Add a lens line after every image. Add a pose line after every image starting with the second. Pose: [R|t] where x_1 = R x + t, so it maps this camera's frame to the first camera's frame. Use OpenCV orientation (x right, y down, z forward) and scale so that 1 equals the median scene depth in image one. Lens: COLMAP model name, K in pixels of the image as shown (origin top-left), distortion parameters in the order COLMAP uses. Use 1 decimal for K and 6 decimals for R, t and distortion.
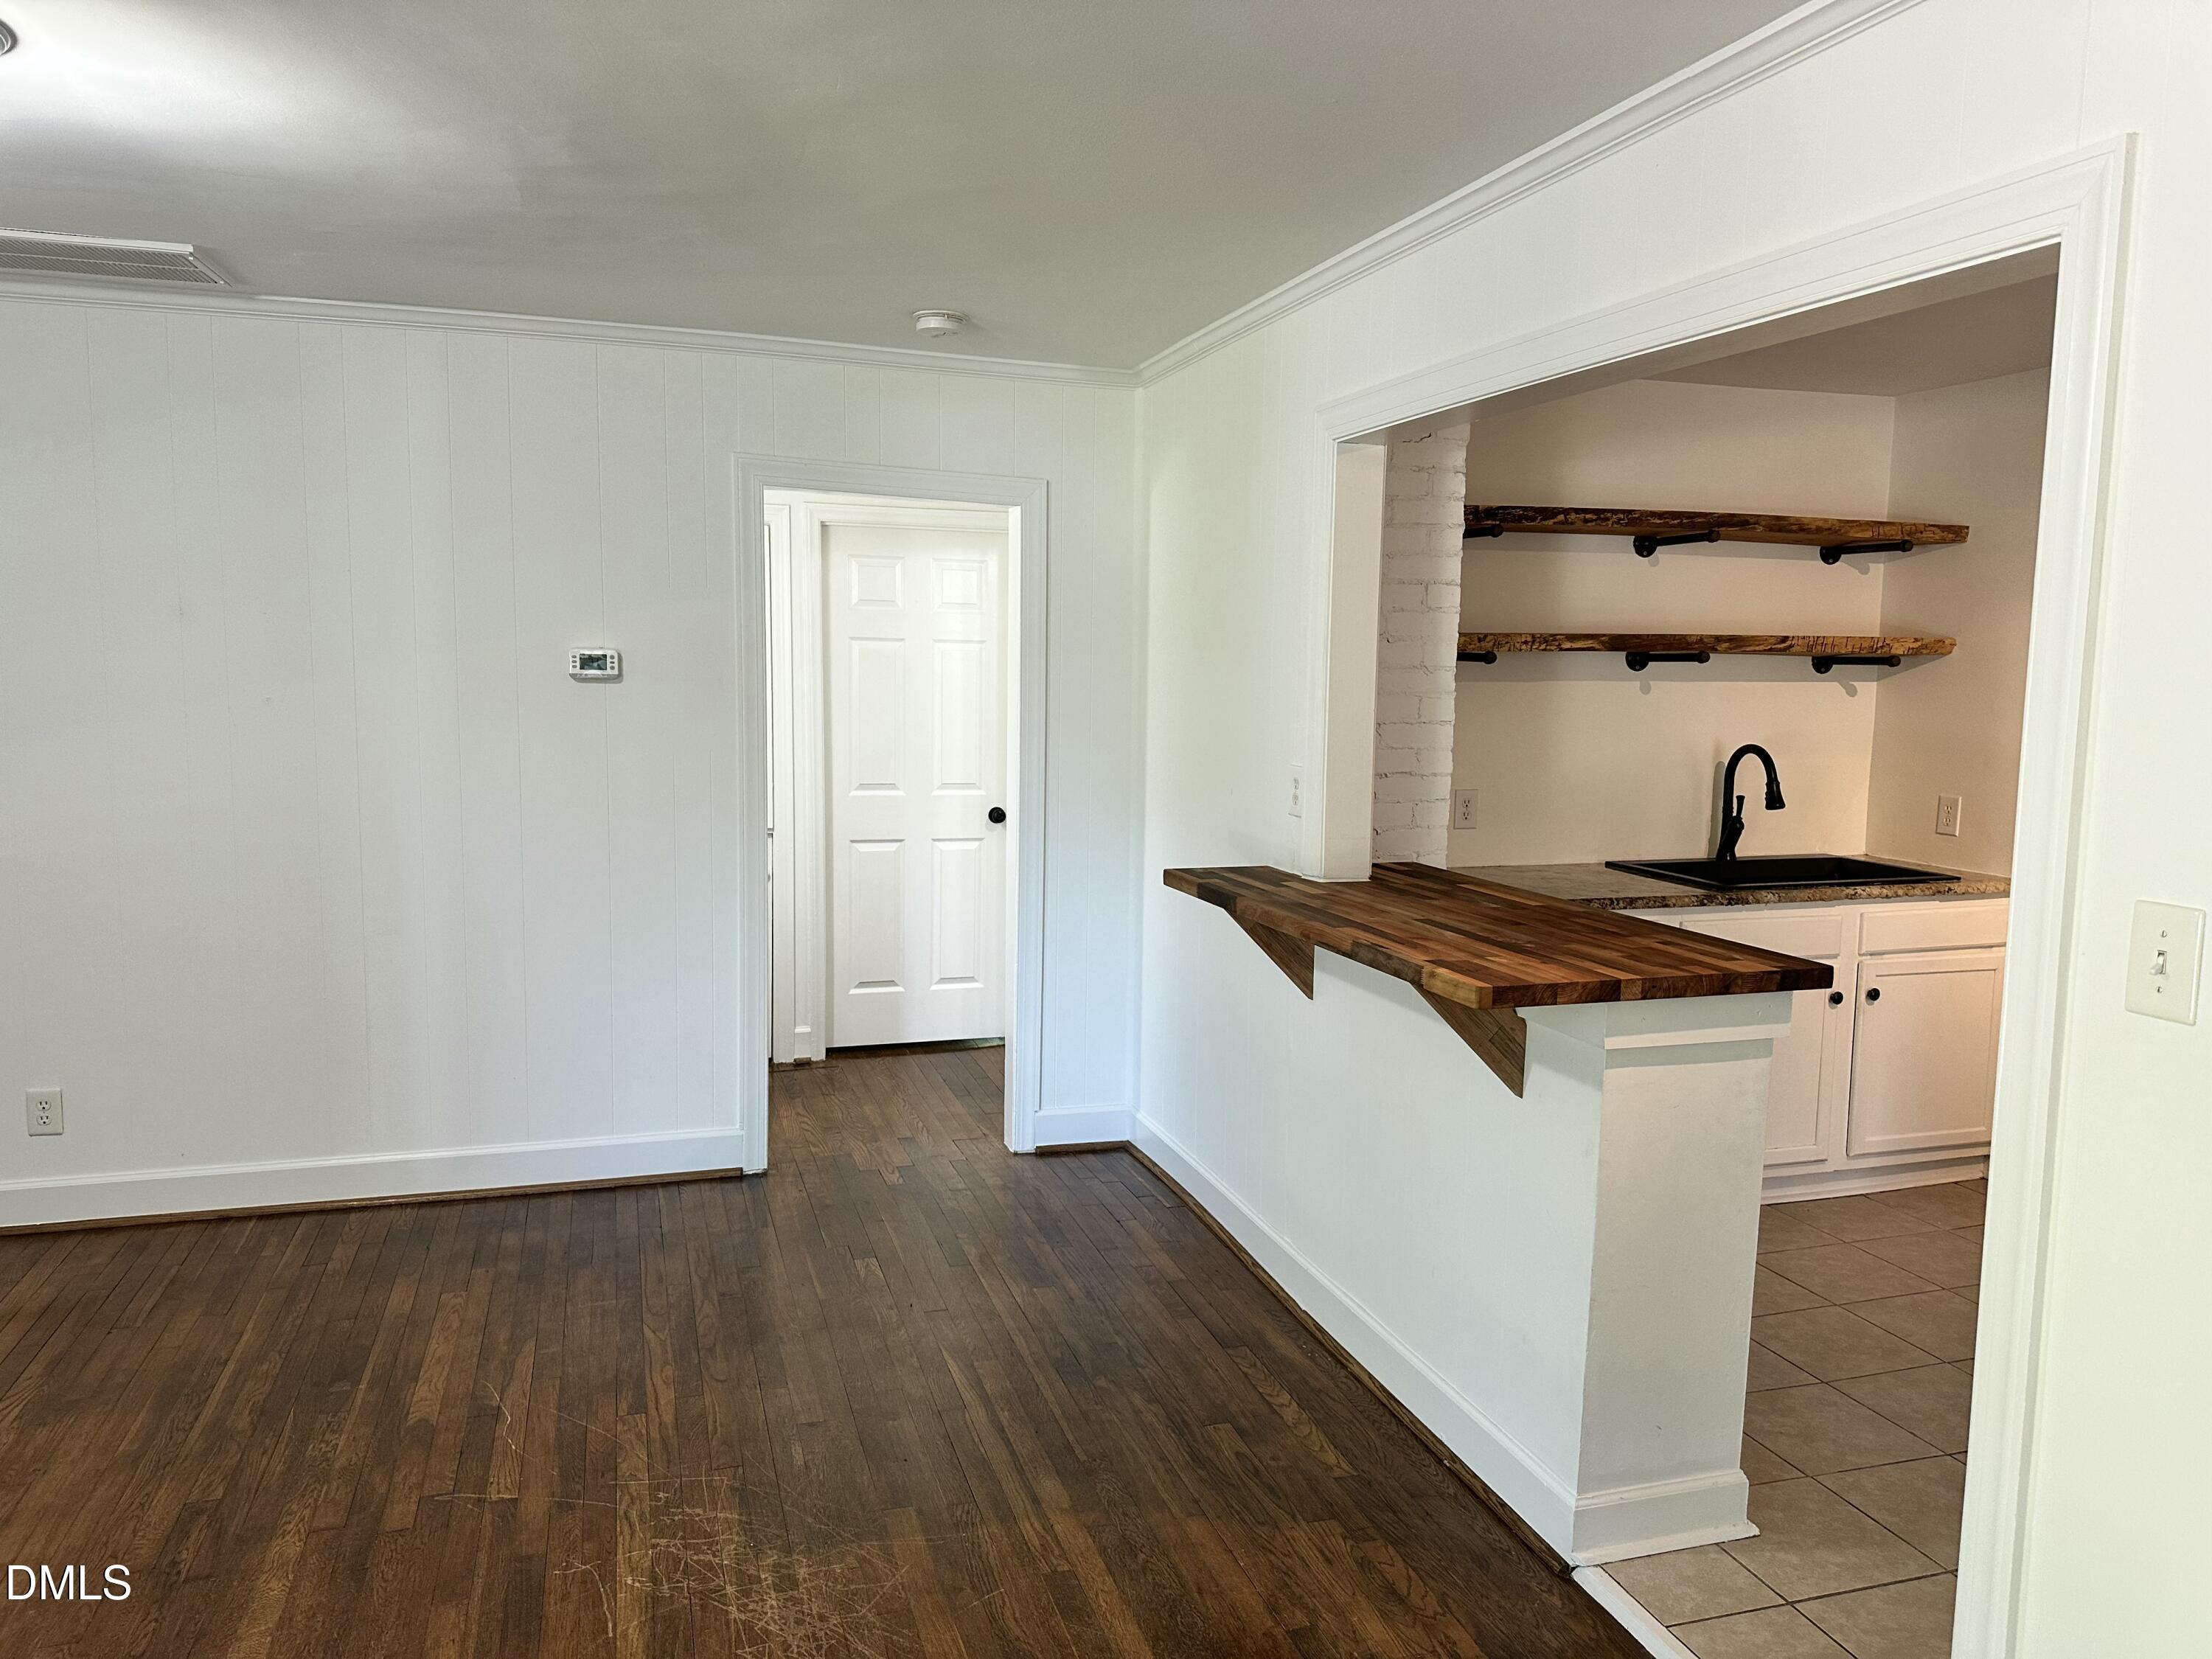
lens RADIAL K [[1551.0, 0, 1106.0], [0, 1551.0, 829.5], [0, 0, 1]] dist [0.171642, -0.184457]
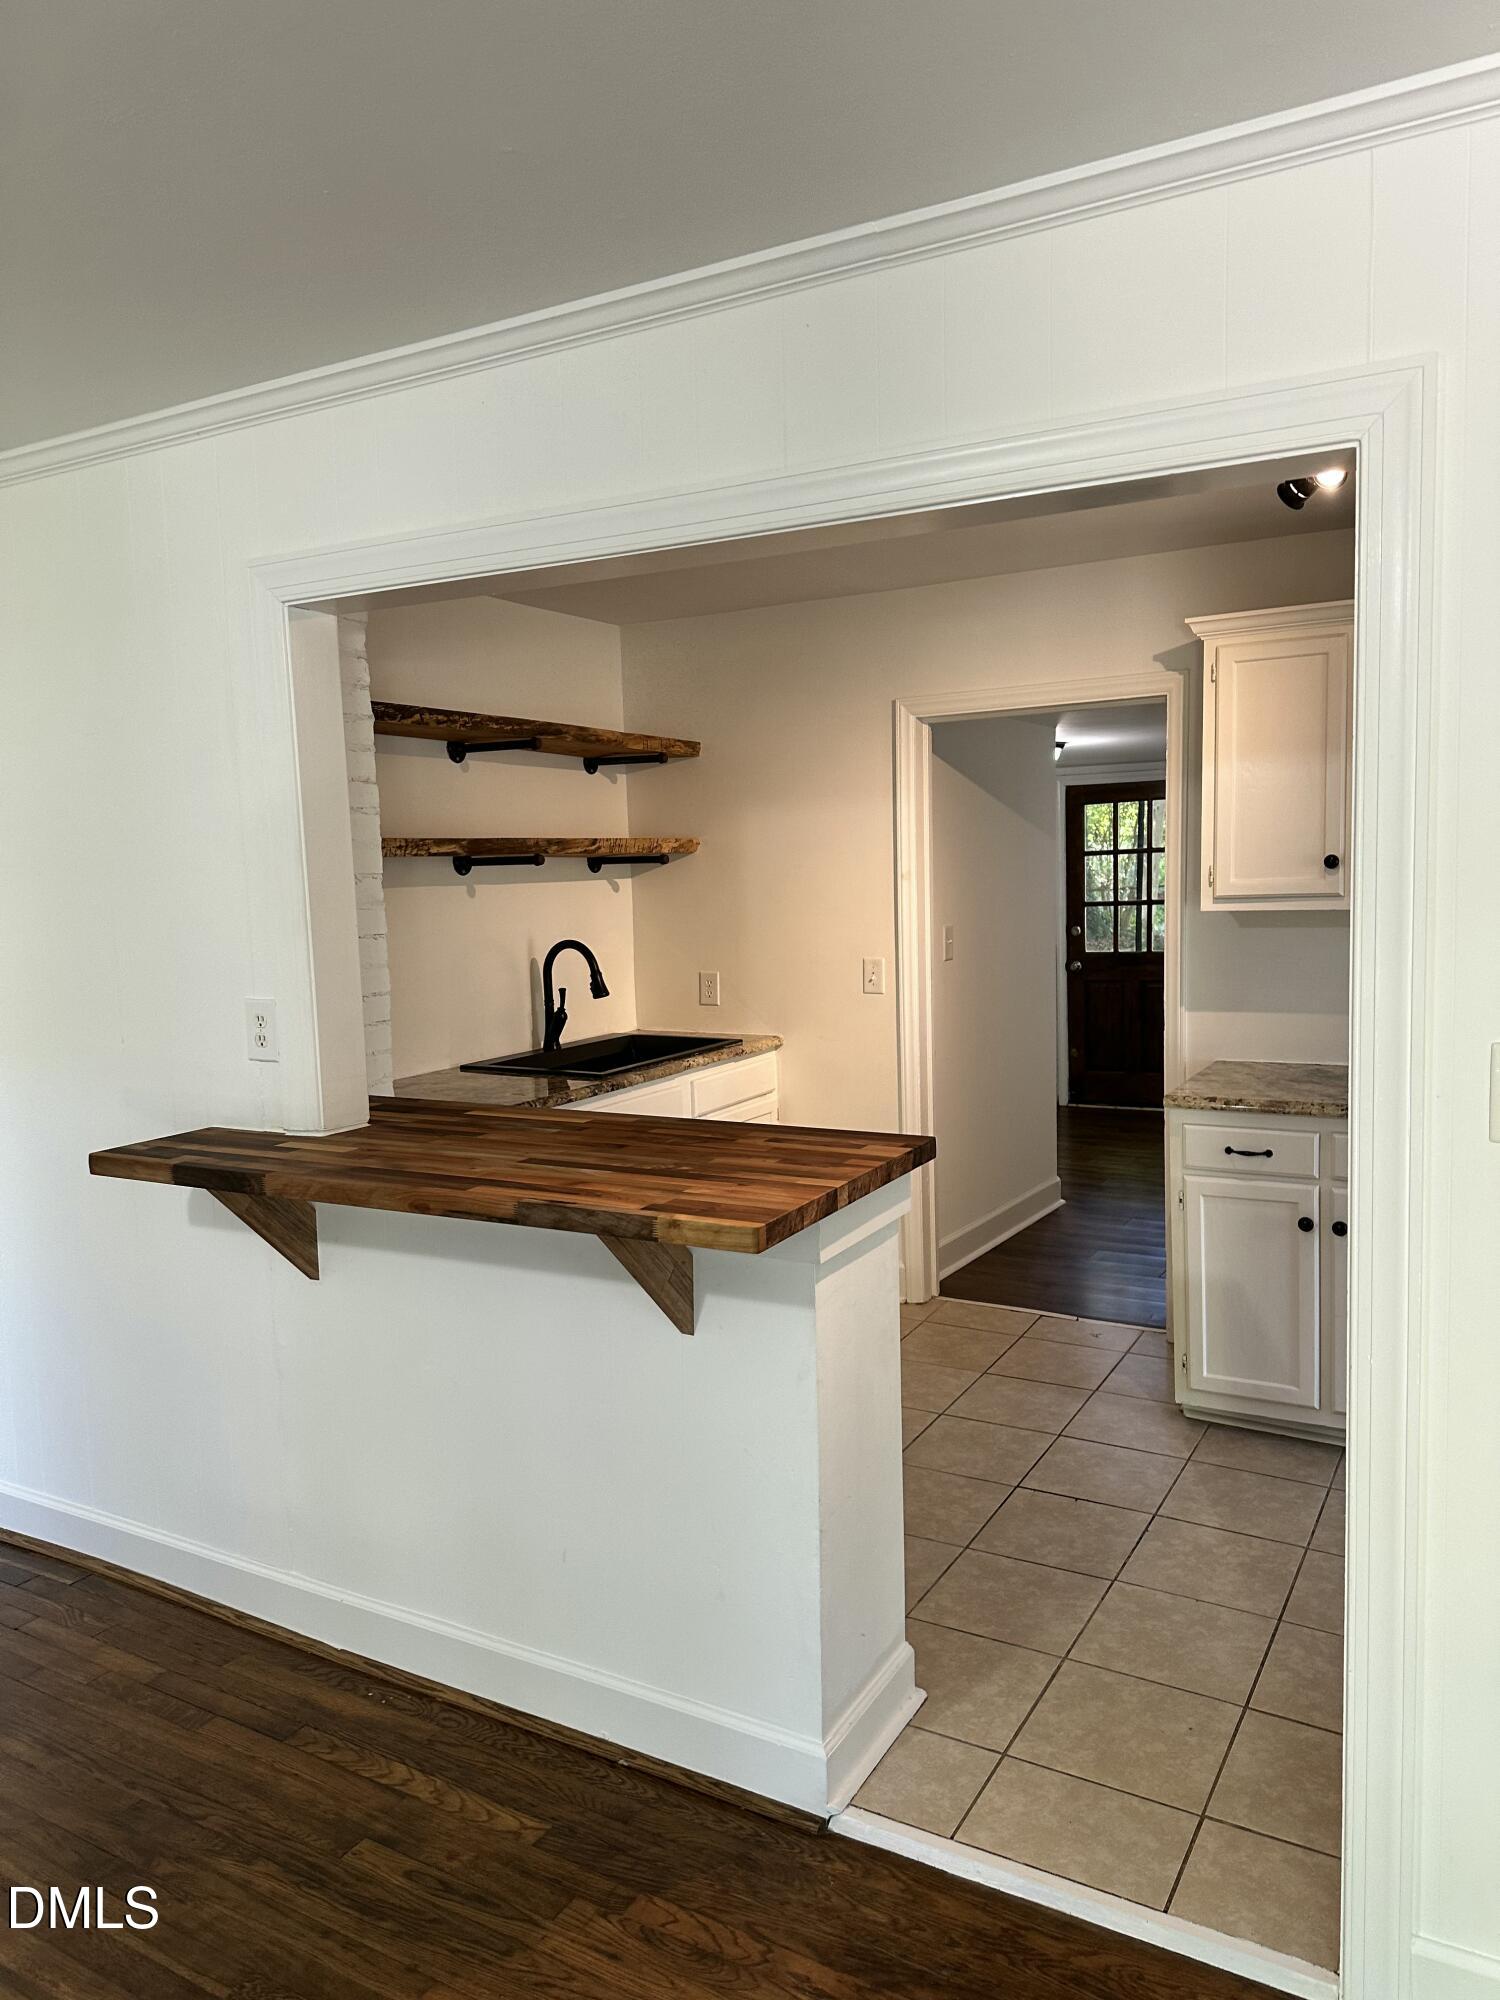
lens RADIAL K [[1408.9, 0, 708.9], [0, 1408.9, 1011.3], [0, 0, 1]] dist [0.100060, -0.096074]
pose [[0.744279, -0.105344, 0.659509, -0.197615], [0.112175, 0.993172, 0.032047, -0.032955], [-0.658381, 0.050129, 0.751013, 0.288574]]
